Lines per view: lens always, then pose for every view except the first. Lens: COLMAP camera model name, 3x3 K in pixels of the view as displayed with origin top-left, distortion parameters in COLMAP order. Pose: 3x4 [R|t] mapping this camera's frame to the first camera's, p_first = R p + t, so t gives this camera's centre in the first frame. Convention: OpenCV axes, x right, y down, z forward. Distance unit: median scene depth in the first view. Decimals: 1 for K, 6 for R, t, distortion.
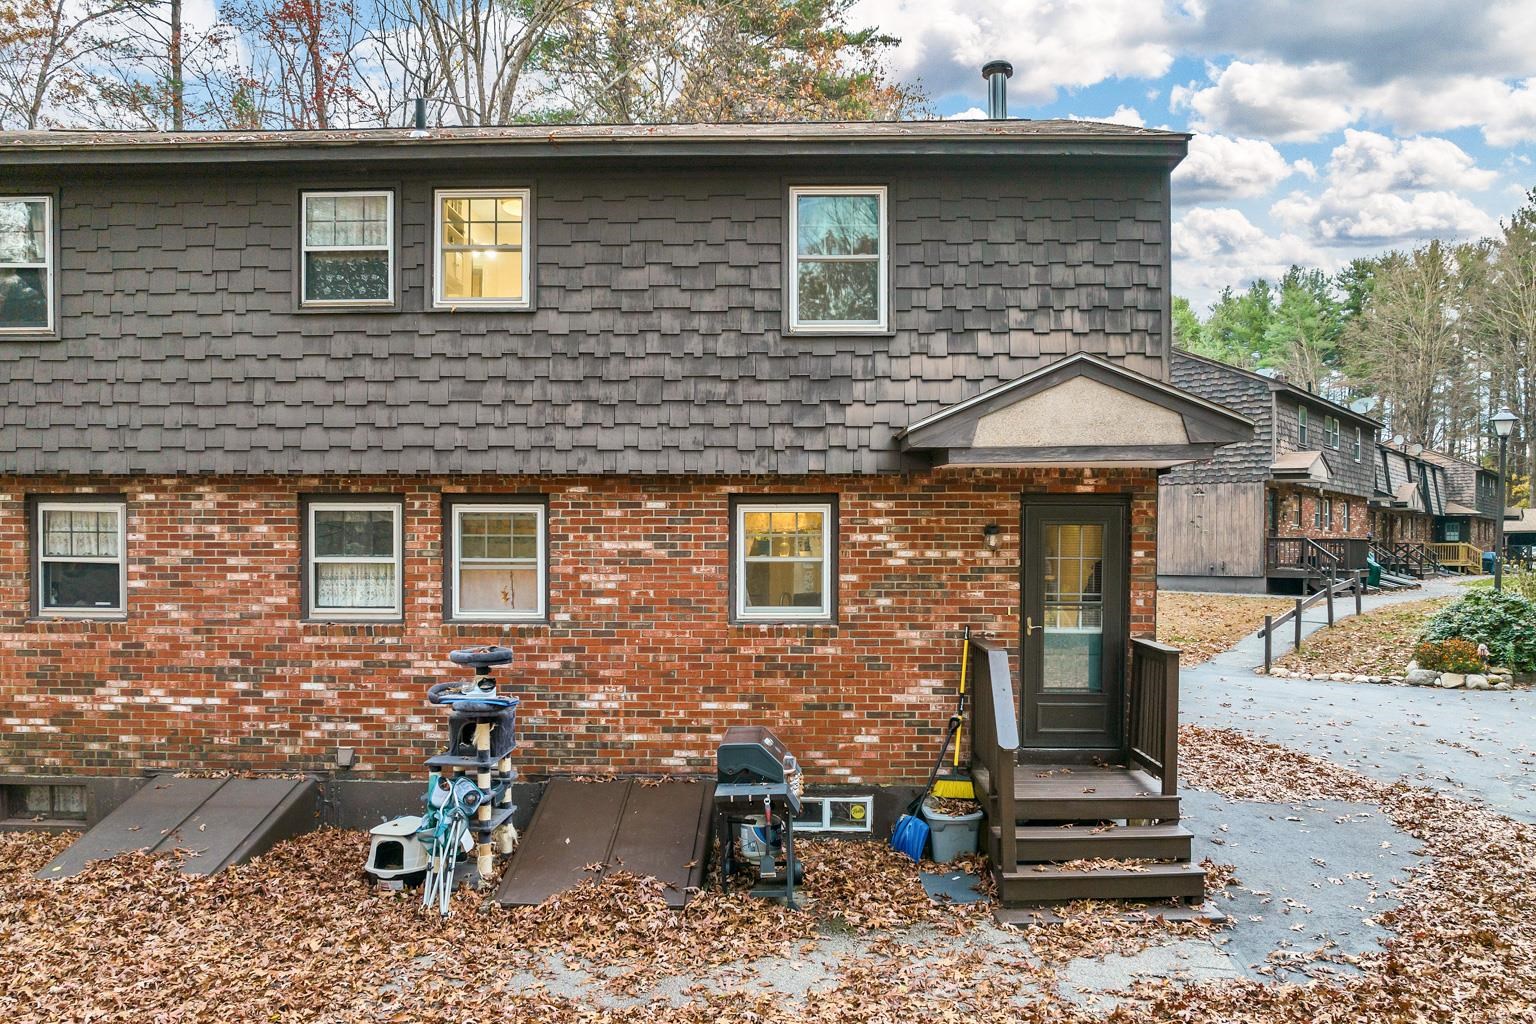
lens RADIAL K [[1105.7, 0, 779.2], [0, 1105.7, 573.0], [0, 0, 1]] dist [-0.030685, -0.016189]
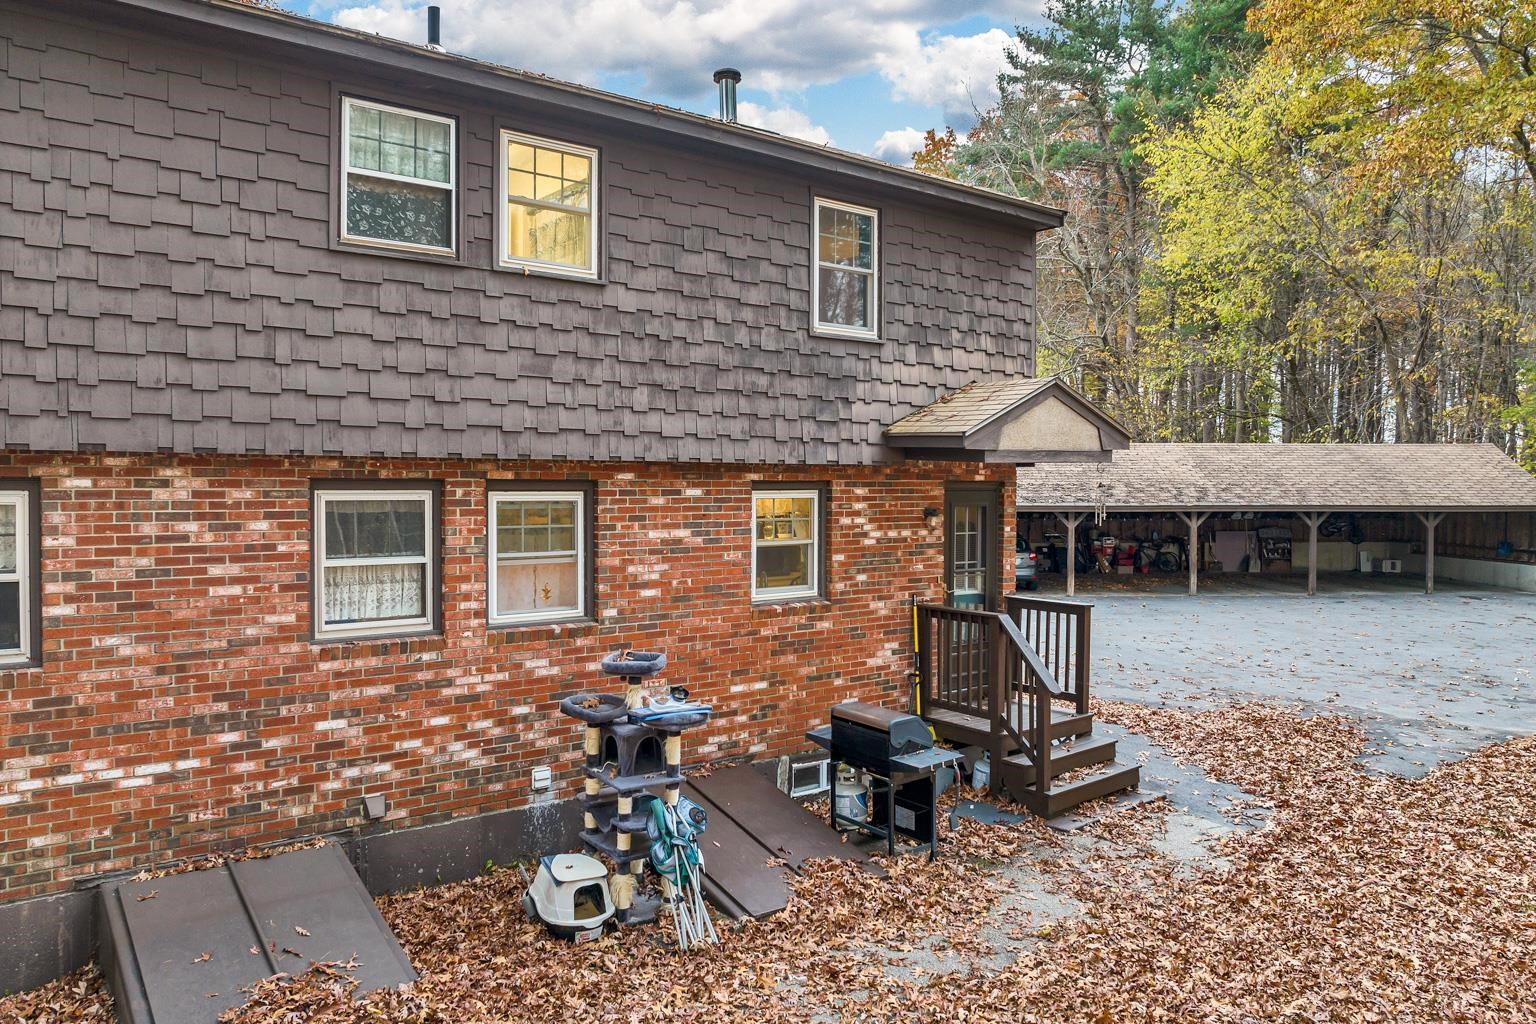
lens RADIAL K [[1103.1, 0, 765.9], [0, 1103.1, 507.6], [0, 0, 1]] dist [-0.026869, -0.014623]
pose [[0.766749, -0.014394, 0.641785, -0.698270], [0.013558, 0.999889, 0.006228, -0.053445], [-0.641803, 0.003926, 0.766859, 0.203172]]
